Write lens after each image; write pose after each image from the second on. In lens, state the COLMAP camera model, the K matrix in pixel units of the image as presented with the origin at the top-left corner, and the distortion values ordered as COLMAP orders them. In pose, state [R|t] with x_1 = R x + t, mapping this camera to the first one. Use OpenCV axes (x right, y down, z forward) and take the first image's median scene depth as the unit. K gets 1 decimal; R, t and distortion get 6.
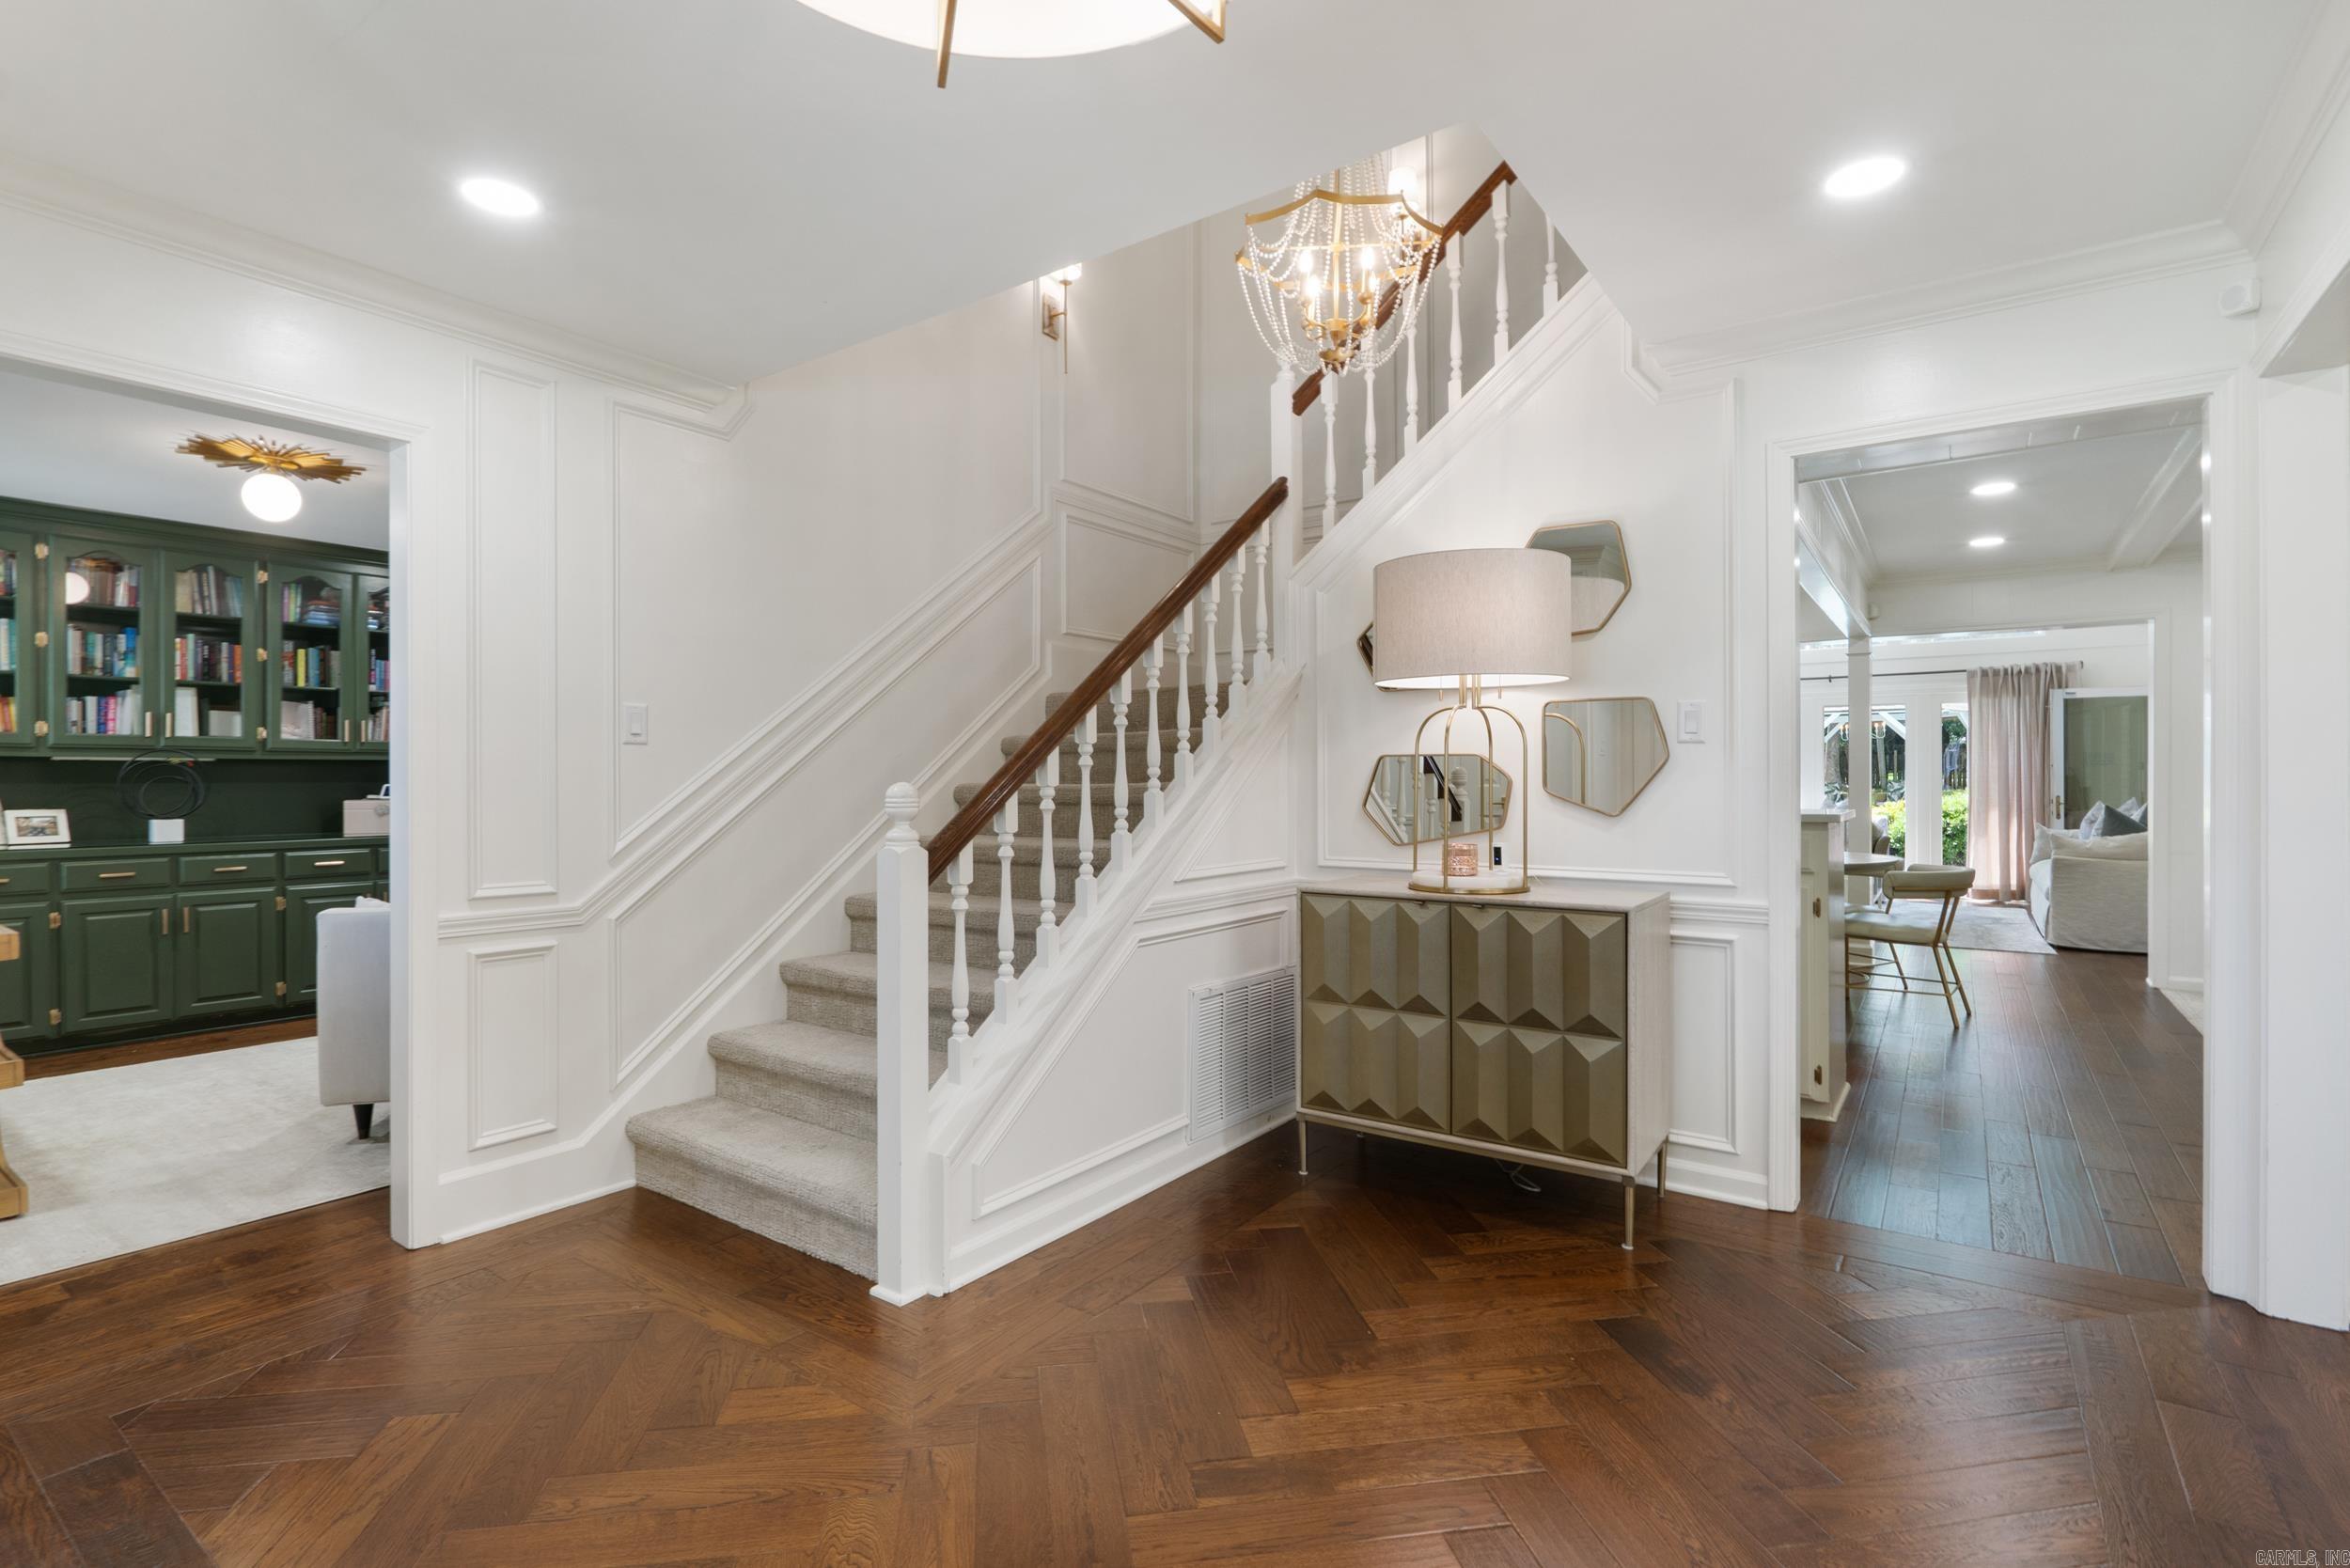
lens RADIAL K [[1099.6, 0, 1166.0], [0, 1099.6, 782.5], [0, 0, 1]] dist [-0.007547, 0.001279]
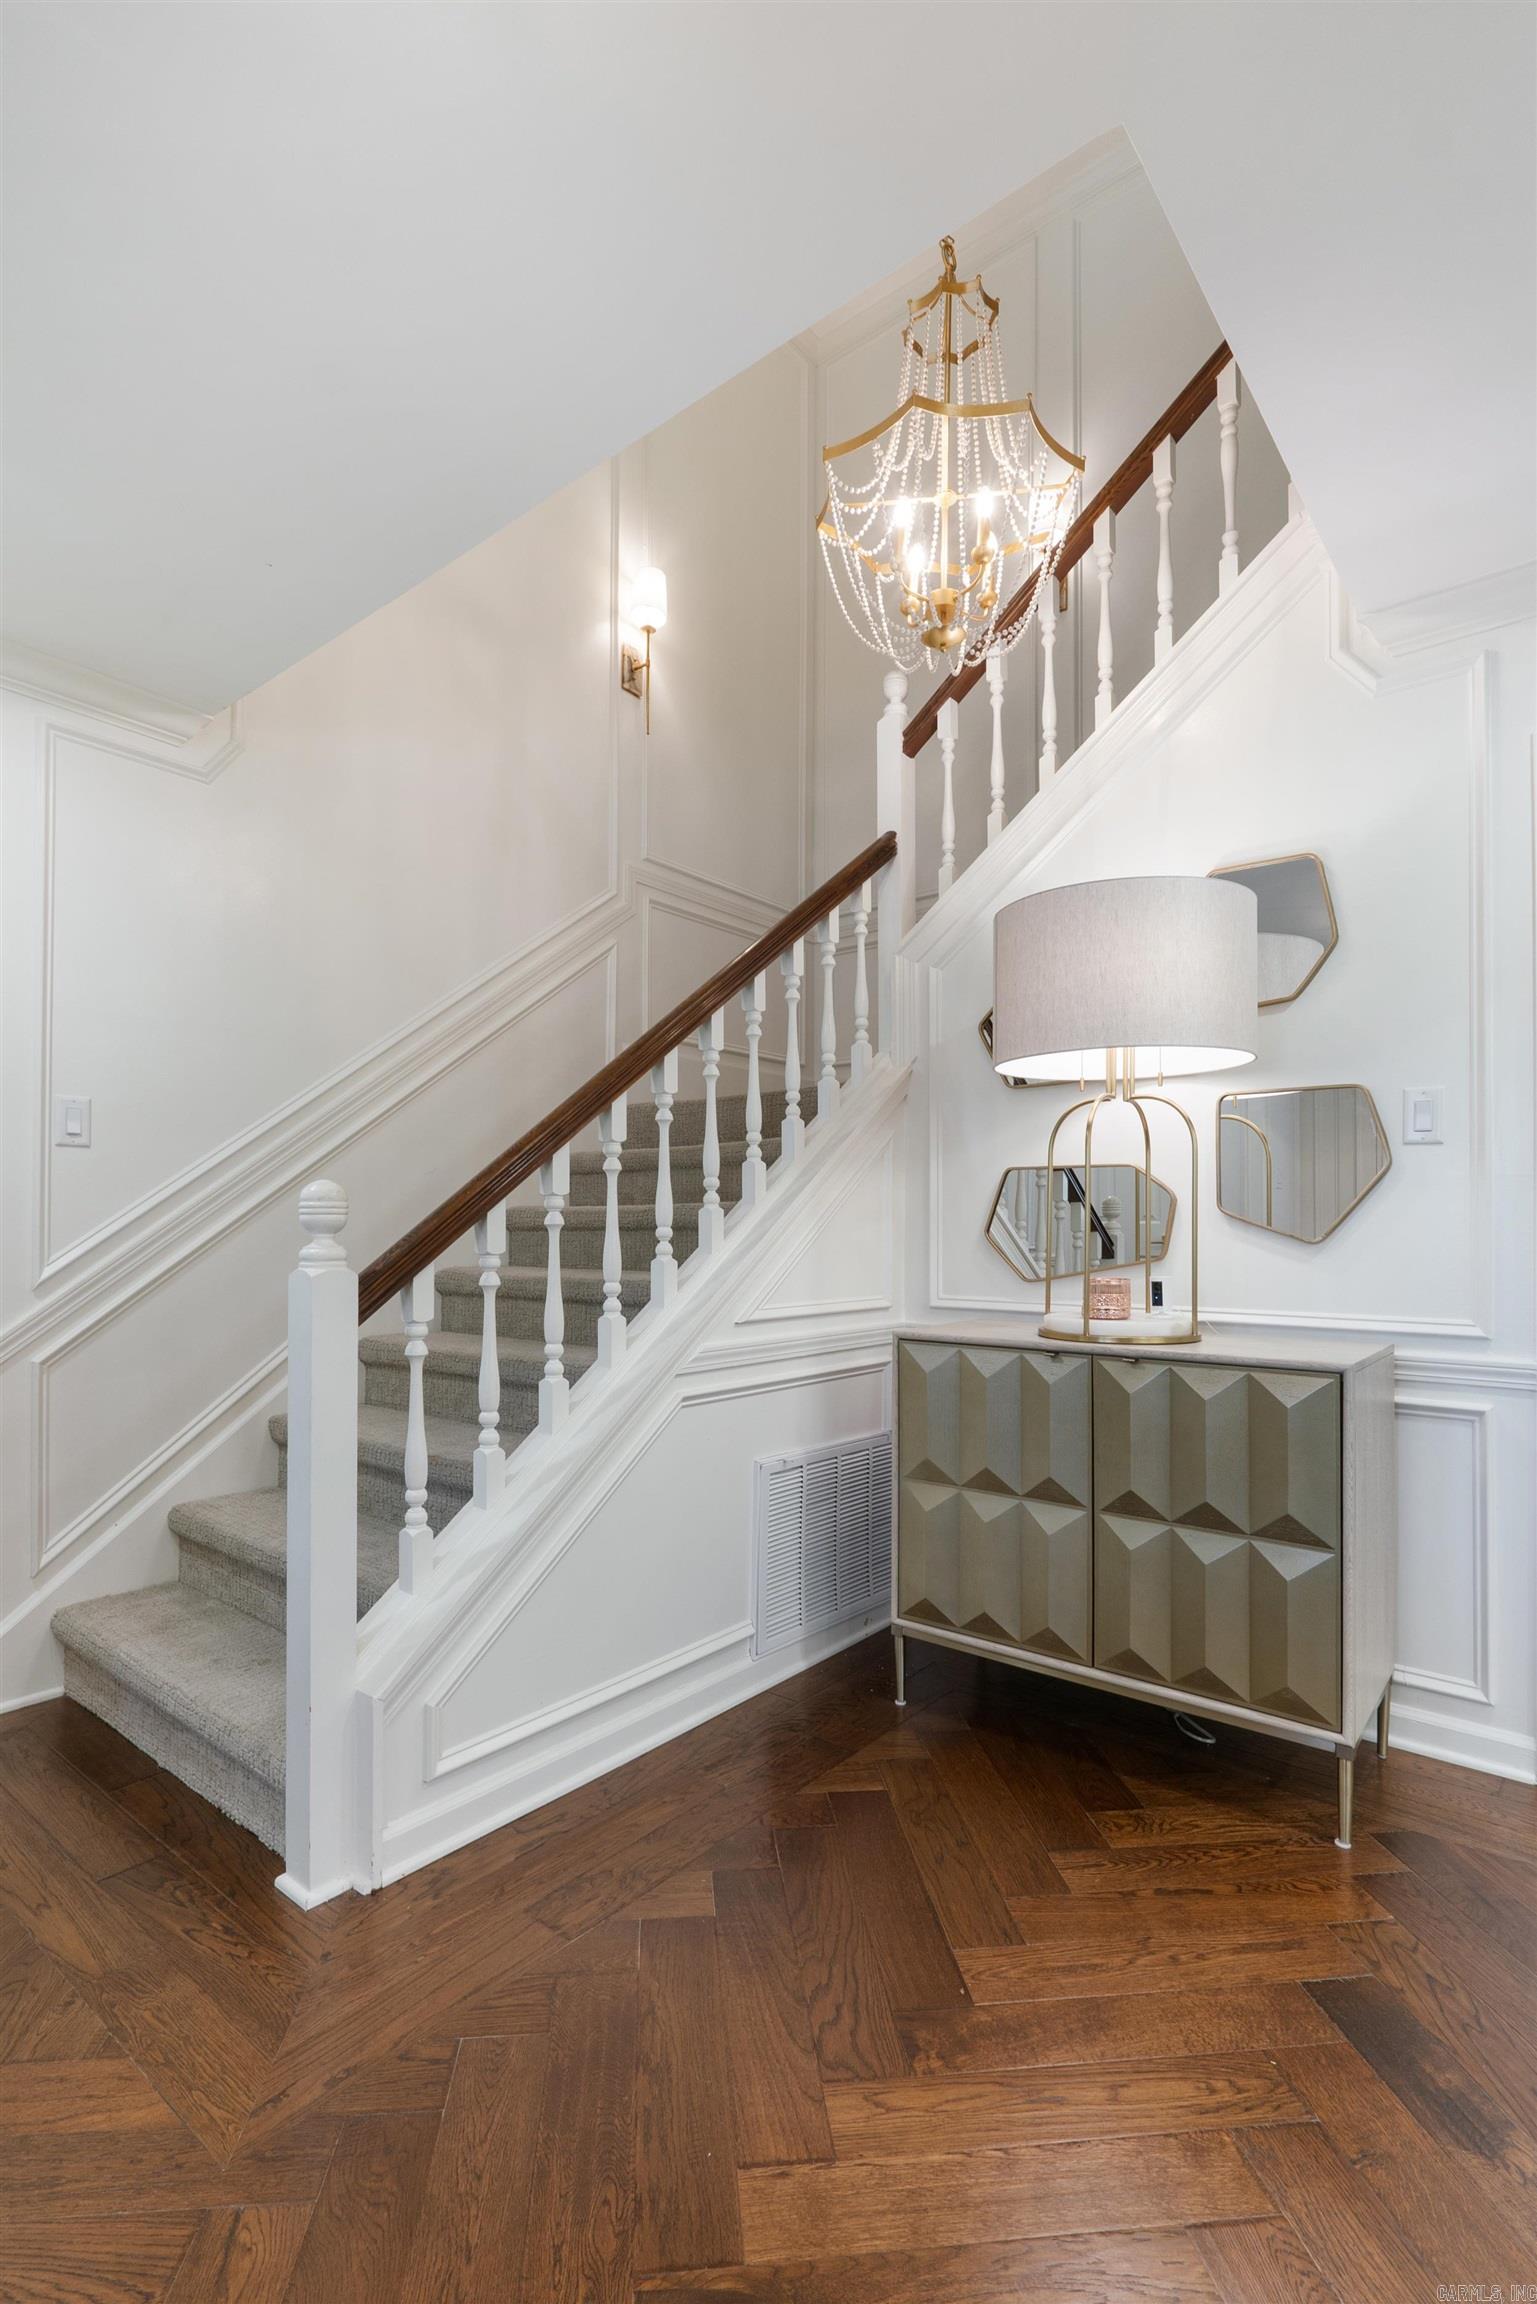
lens RADIAL K [[1078.0, 0, 764.1], [0, 1078.0, 1222.8], [0, 0, 1]] dist [-0.007547, 0.001279]
pose [[0.998396, 0.005330, -0.056362, 0.072290], [-0.005797, 0.999950, -0.008133, 0.025330], [0.056316, 0.008447, 0.998377, 0.242280]]
